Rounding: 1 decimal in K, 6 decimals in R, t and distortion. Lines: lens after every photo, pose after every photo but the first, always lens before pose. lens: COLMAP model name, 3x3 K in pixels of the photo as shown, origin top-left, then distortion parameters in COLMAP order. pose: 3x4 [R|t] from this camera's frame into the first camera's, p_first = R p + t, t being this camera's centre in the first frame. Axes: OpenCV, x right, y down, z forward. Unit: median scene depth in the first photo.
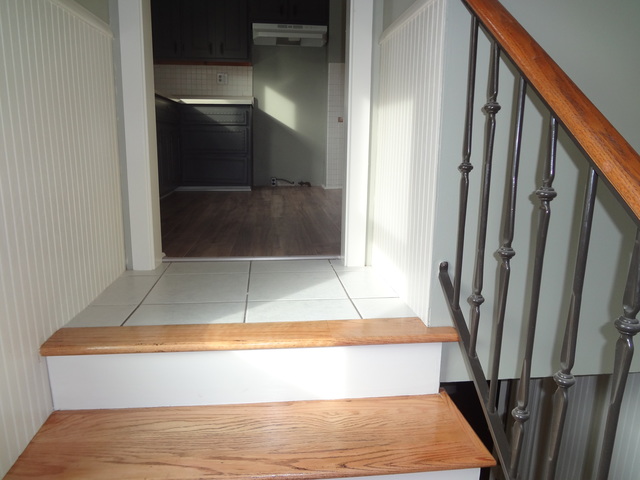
lens RADIAL K [[467.8, 0, 316.9], [0, 467.8, 238.4], [0, 0, 1]] dist [-0.049576, 0.000209]
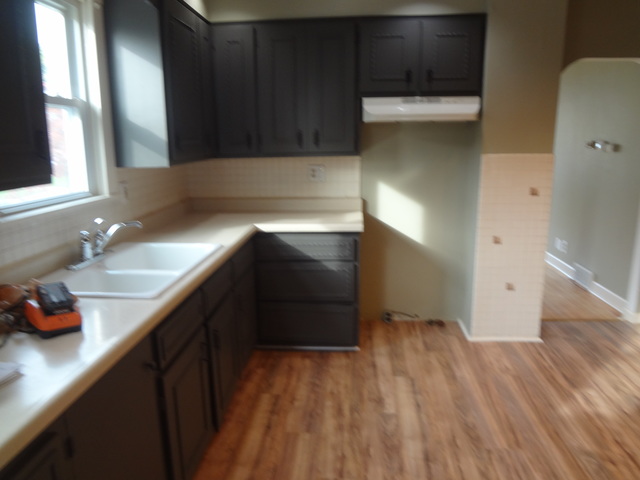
lens RADIAL K [[467.8, 0, 316.9], [0, 467.8, 238.4], [0, 0, 1]] dist [-0.049576, 0.000209]
pose [[0.983505, 0.009969, -0.180605, -0.076983], [-0.007617, 0.999877, 0.013714, -0.257883], [0.180719, -0.012113, 0.983460, 0.317098]]
